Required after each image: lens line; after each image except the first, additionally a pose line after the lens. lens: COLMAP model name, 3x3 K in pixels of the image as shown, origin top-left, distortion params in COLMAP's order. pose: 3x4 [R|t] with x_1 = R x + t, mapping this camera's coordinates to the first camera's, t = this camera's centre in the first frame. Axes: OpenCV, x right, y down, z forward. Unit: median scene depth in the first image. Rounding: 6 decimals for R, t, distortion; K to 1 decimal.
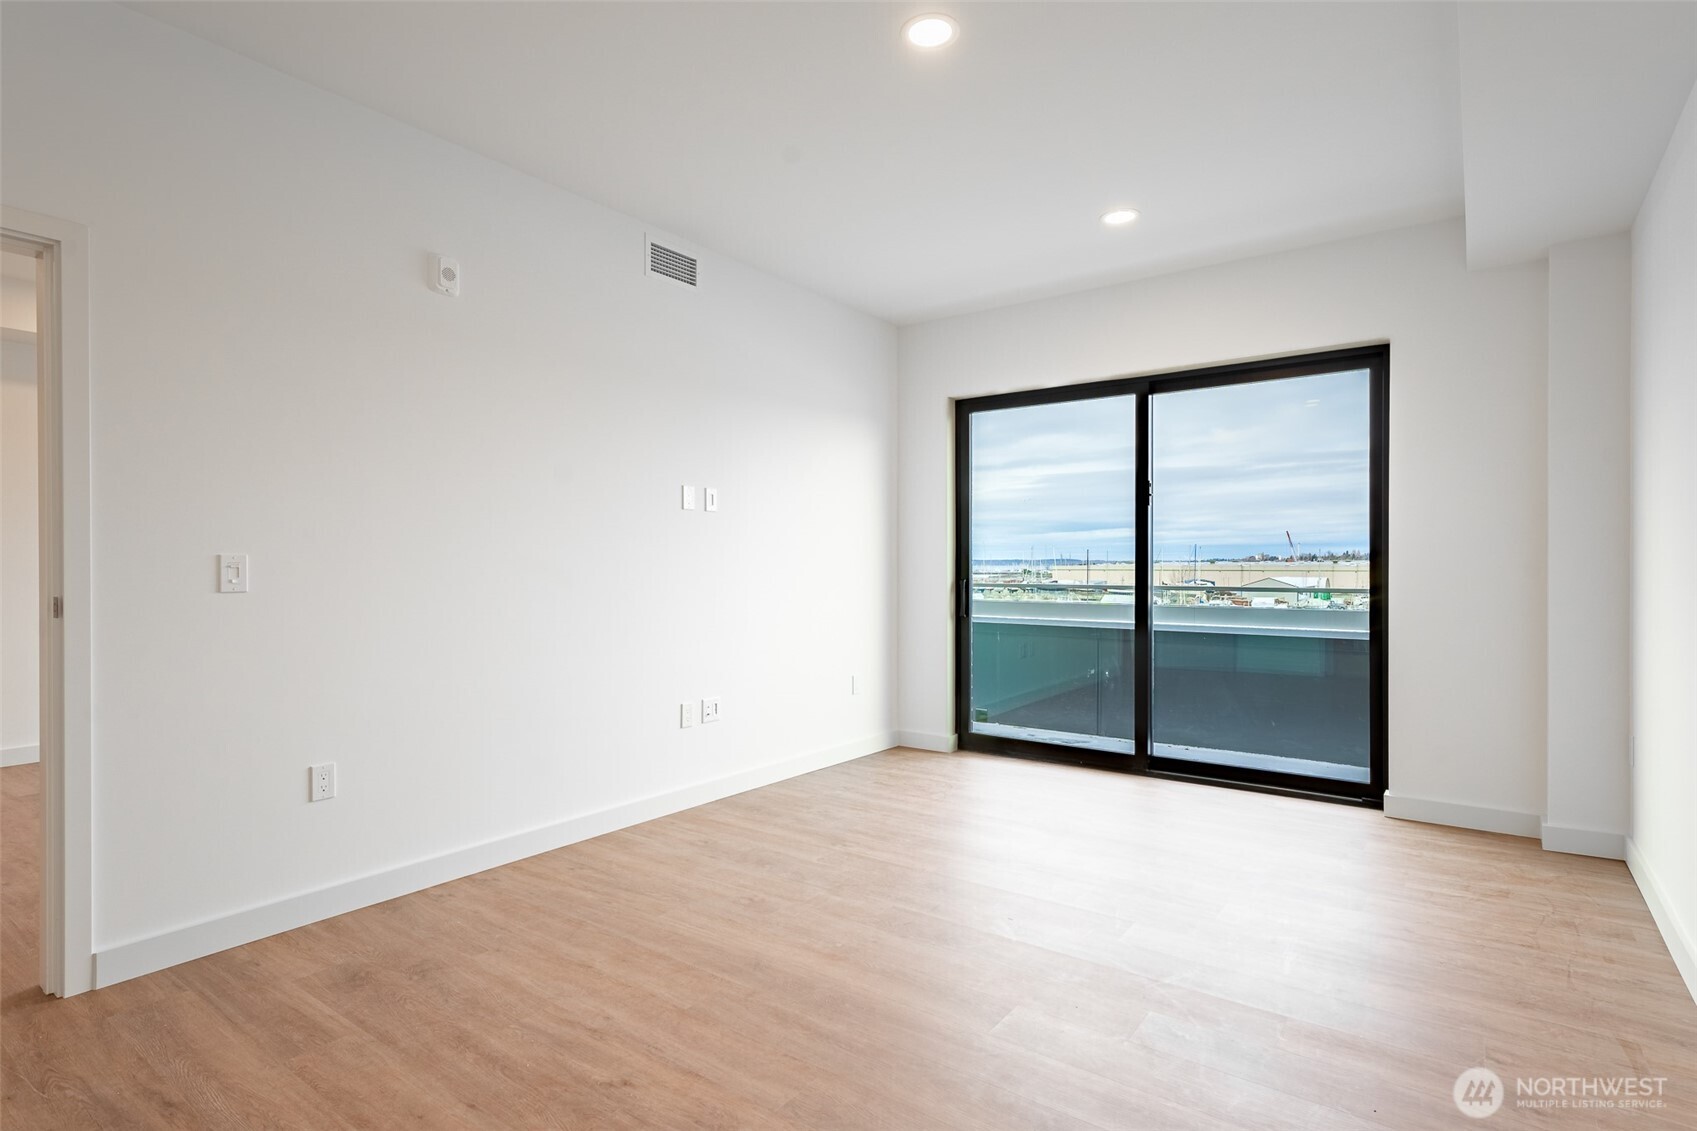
lens RADIAL K [[854.2, 0, 859.2], [0, 854.2, 568.0], [0, 0, 1]] dist [-0.001399, 0.002596]
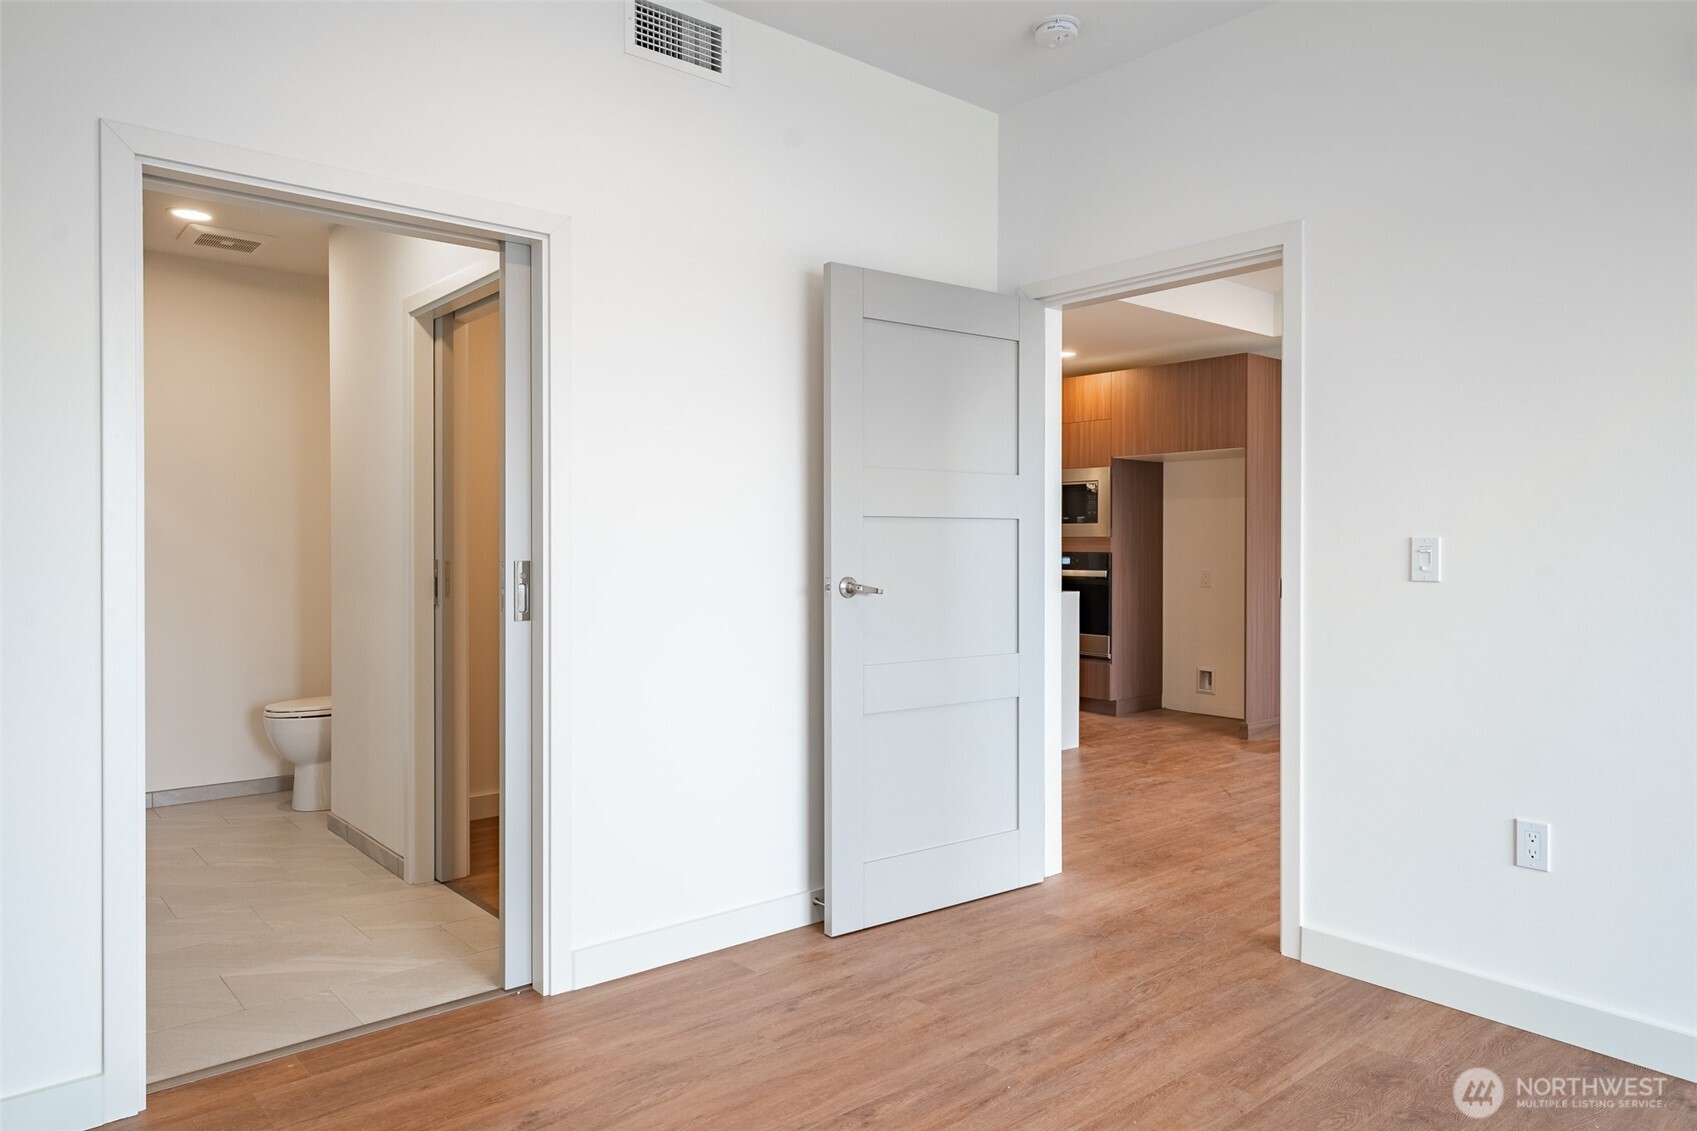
lens RADIAL K [[1063.0, 0, 829.0], [0, 1063.0, 571.1], [0, 0, 1]] dist [0.008423, -0.000604]
pose [[-0.247809, 0.017497, -0.968651, 0.437467], [-0.001068, 0.999831, 0.018333, -0.000704], [0.968808, 0.005578, -0.247748, 0.689755]]
